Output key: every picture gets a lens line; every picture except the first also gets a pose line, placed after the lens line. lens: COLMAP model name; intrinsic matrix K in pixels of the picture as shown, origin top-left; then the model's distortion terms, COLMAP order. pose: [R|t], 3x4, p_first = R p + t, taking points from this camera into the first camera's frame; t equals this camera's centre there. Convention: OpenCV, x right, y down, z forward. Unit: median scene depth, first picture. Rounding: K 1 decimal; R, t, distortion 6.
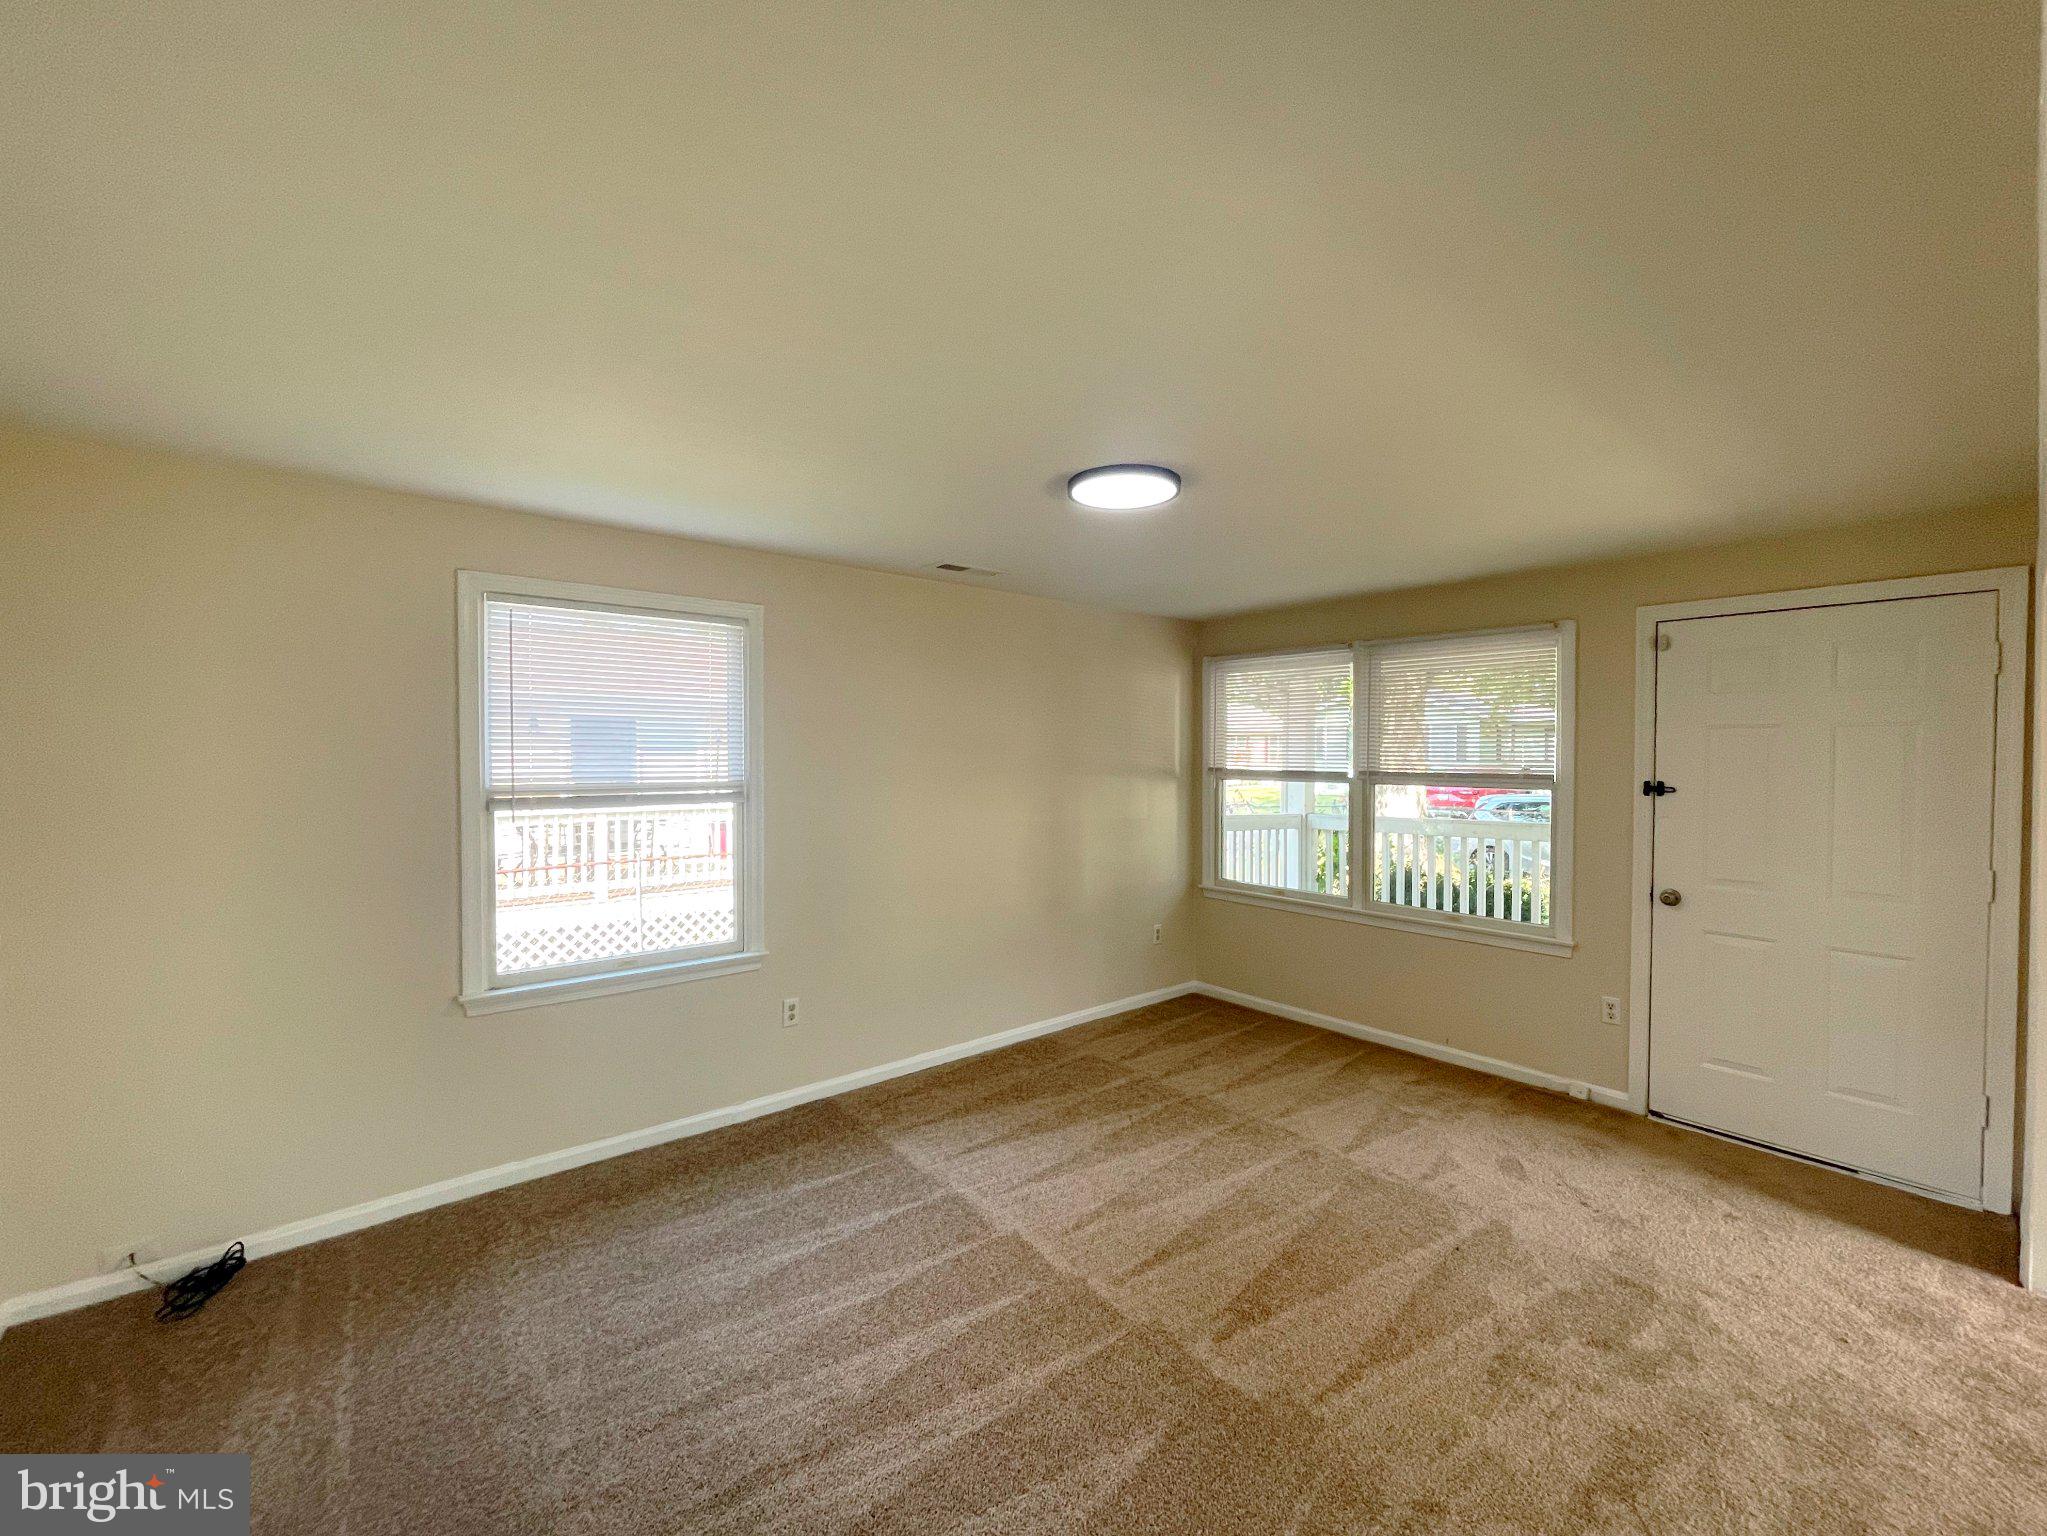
lens RADIAL K [[843.9, 0, 1008.7], [0, 843.9, 767.3], [0, 0, 1]] dist [-0.001767, 0.000326]
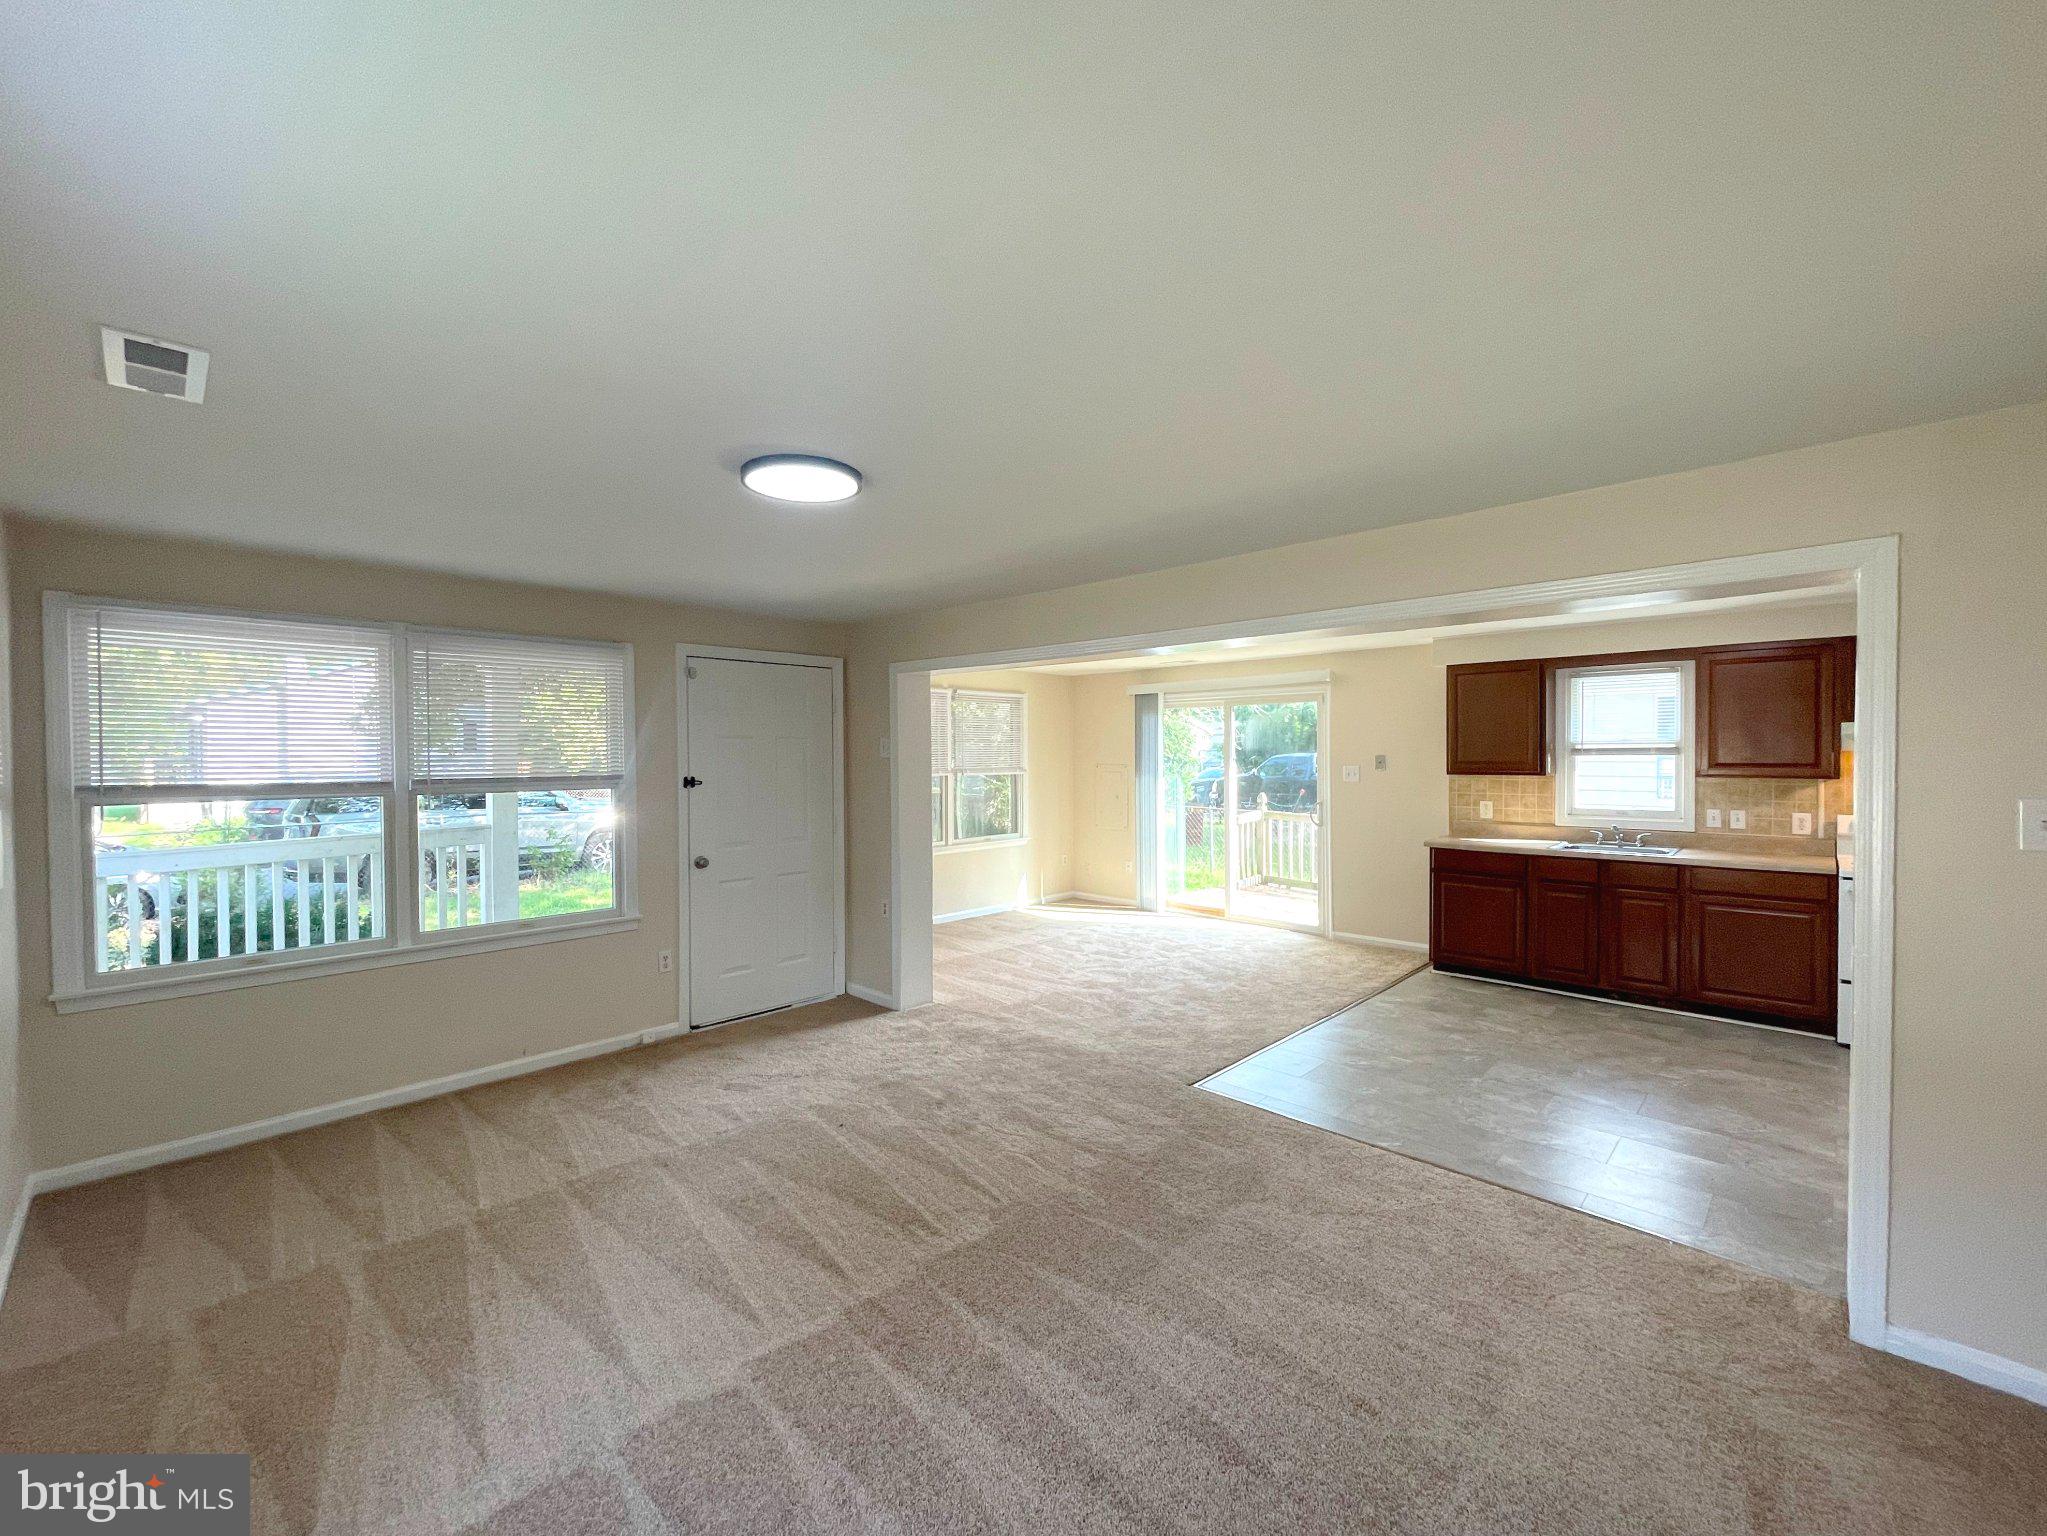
lens RADIAL K [[843.9, 0, 1042.0], [0, 843.9, 760.5], [0, 0, 1]] dist [-0.001767, 0.000326]
pose [[-0.129109, -0.012231, 0.991555, -0.611914], [0.022025, 0.999642, 0.015198, -0.016503], [-0.991386, 0.023801, -0.128794, 0.616847]]
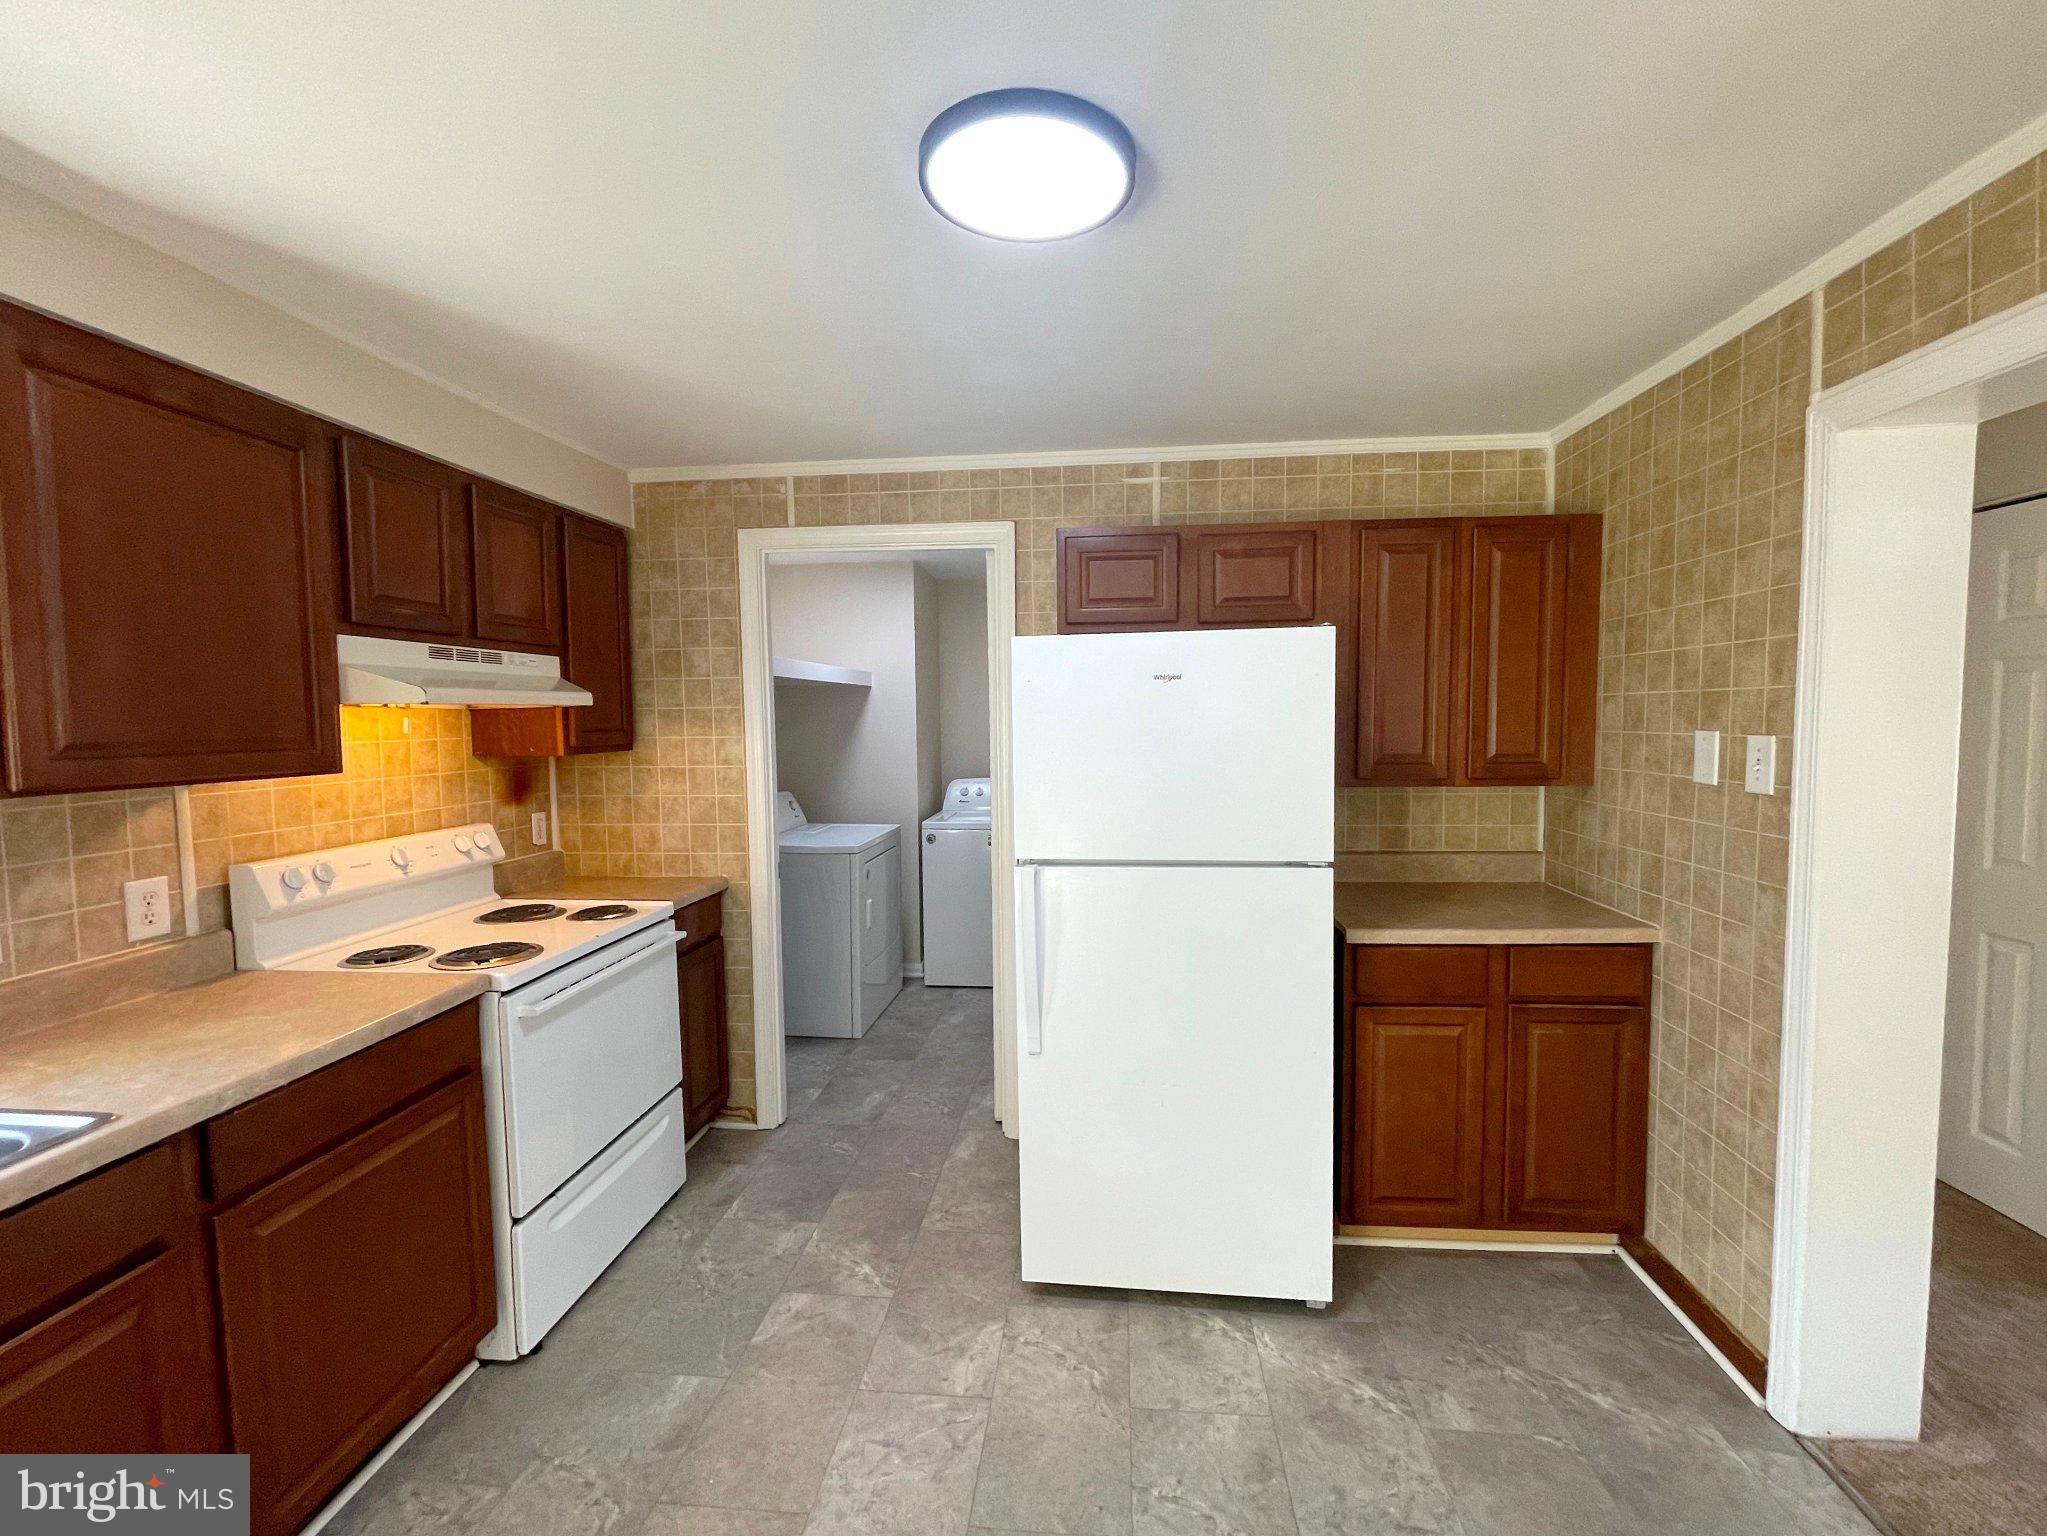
lens RADIAL K [[843.9, 0, 1044.0], [0, 843.9, 783.6], [0, 0, 1]] dist [-0.001767, 0.000326]
pose [[-0.699150, 0.063111, -0.712184, 0.612239], [-0.002795, 0.995848, 0.090992, 0.018055], [0.714970, 0.065608, -0.696070, -0.100269]]
